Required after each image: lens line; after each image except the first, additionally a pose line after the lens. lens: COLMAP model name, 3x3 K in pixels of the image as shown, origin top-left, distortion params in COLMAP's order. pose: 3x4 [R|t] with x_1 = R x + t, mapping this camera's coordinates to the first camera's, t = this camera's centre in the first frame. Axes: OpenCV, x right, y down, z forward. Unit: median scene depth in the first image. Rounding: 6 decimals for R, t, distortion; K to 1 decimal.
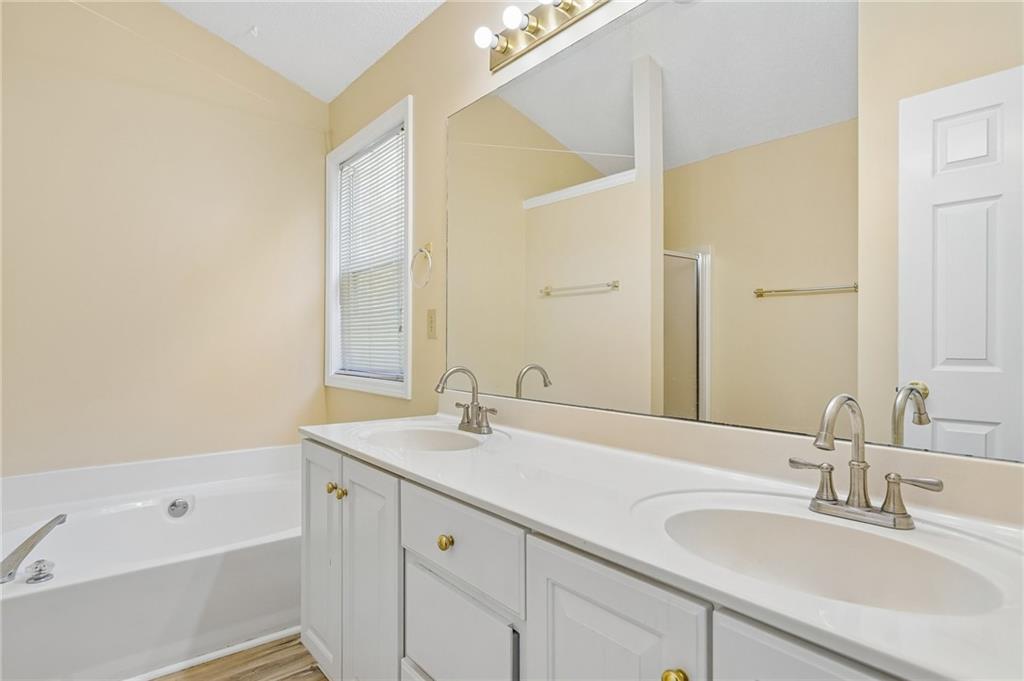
lens RADIAL K [[557.8, 0, 512.0], [0, 557.8, 340.5], [0, 0, 1]] dist [0.002366, 0.002134]
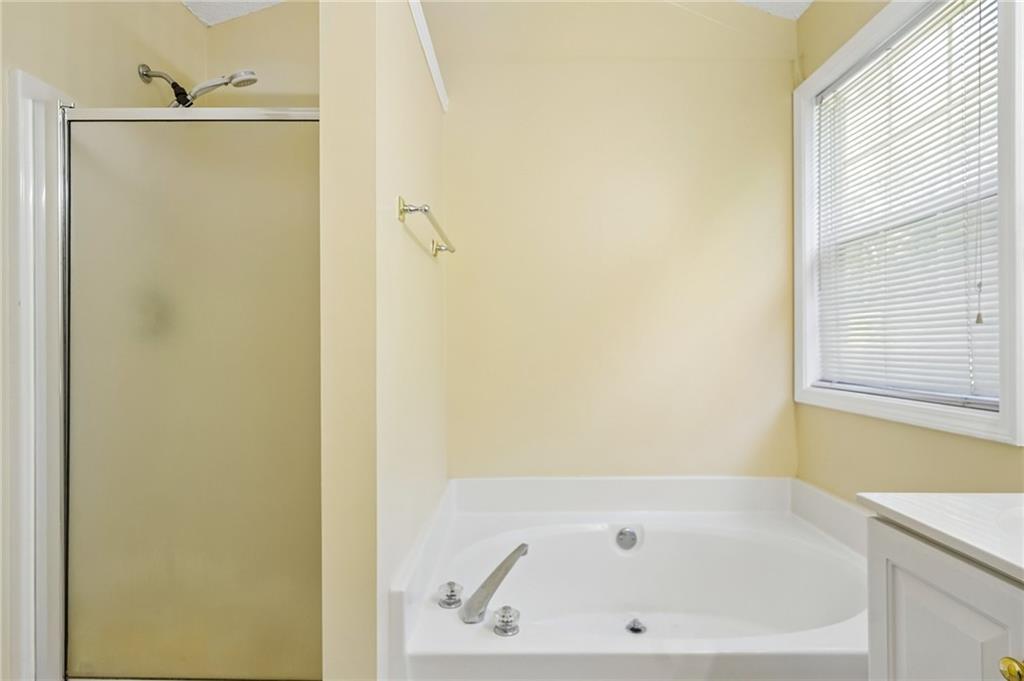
lens RADIAL K [[557.8, 0, 512.0], [0, 557.8, 340.5], [0, 0, 1]] dist [0.002366, 0.002134]
pose [[0.780234, -0.009405, -0.625417, -0.194429], [0.007845, 0.999955, -0.005252, 0.000947], [0.625439, -0.000809, 0.780273, 0.221967]]
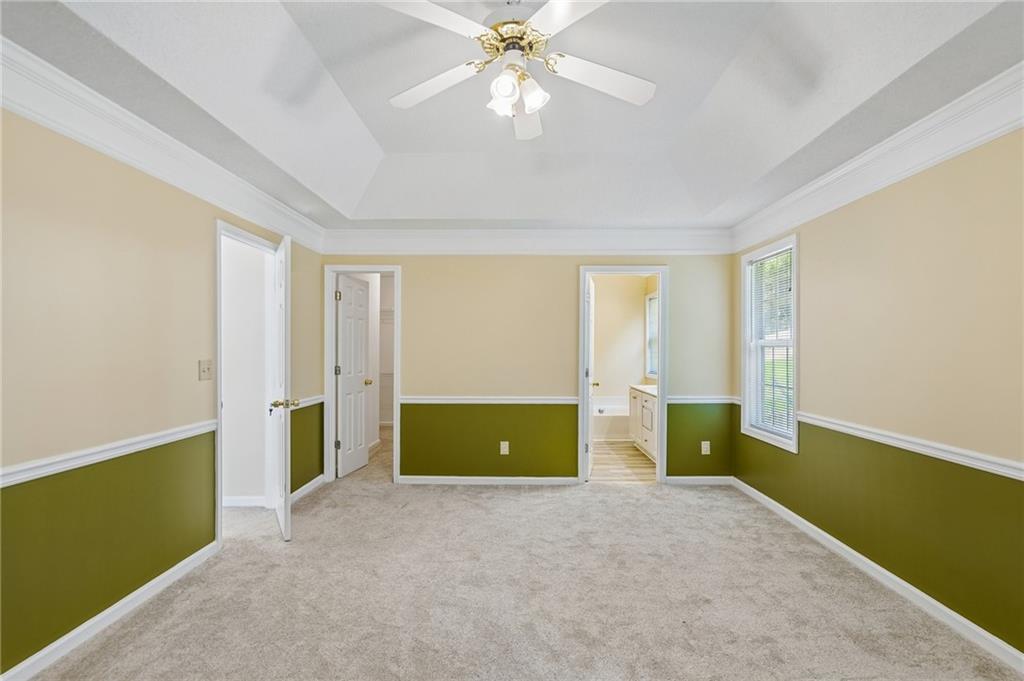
lens RADIAL K [[477.0, 0, 512.0], [0, 477.0, 340.5], [0, 0, 1]] dist [0.001131, 0.000991]
pose [[0.776150, -0.005381, -0.630526, 0.791493], [0.002078, 0.999980, -0.005976, -0.108351], [0.630545, 0.003328, 0.776145, -1.548269]]
